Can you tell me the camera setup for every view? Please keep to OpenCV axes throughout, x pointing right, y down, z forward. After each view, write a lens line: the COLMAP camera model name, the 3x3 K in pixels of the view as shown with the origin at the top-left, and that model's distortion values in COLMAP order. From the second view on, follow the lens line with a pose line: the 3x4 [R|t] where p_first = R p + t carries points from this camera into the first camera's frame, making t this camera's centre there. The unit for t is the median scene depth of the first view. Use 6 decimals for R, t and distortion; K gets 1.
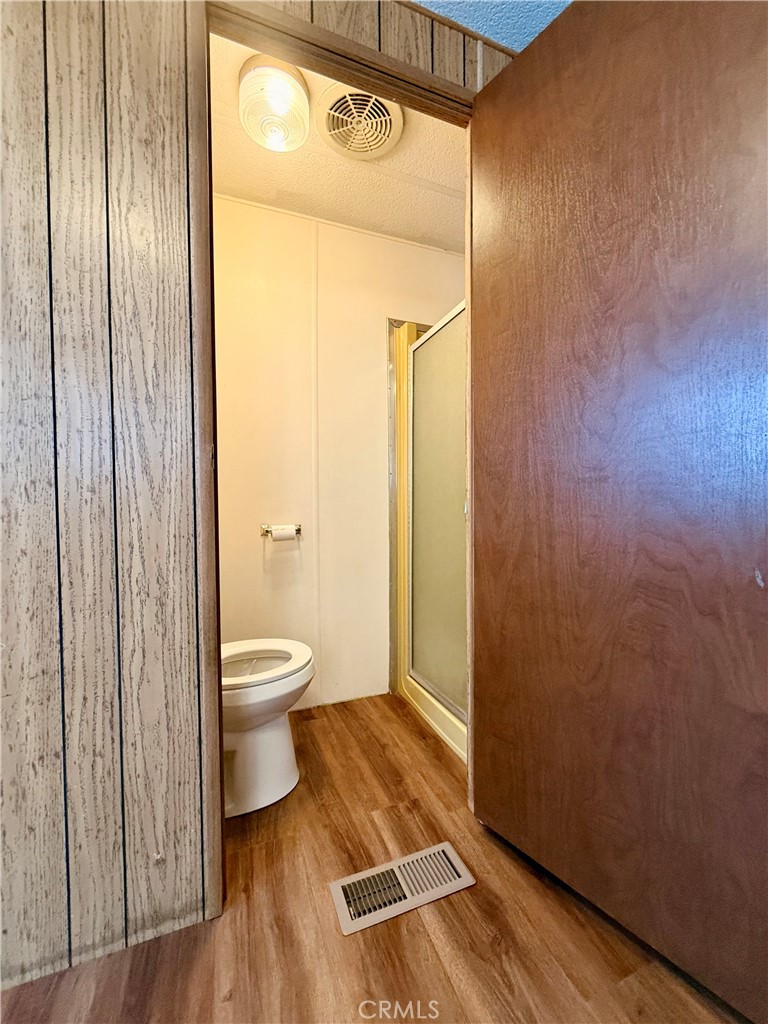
lens RADIAL K [[419.5, 0, 383.5], [0, 419.5, 518.4], [0, 0, 1]] dist [-0.000239, -0.000159]
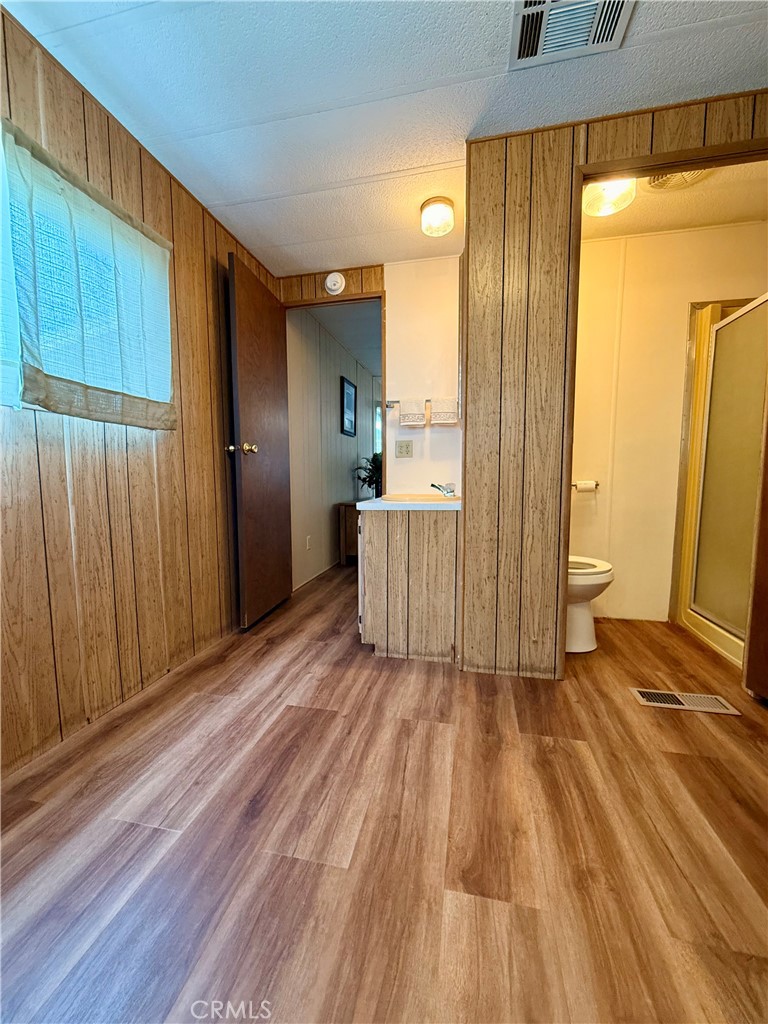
lens RADIAL K [[419.5, 0, 376.5], [0, 419.5, 514.7], [0, 0, 1]] dist [-0.000239, -0.000159]
pose [[0.835037, 0.058281, -0.547099, -0.104943], [-0.020939, 0.997020, 0.074252, 0.079836], [0.549796, -0.050547, 0.833768, -1.069754]]
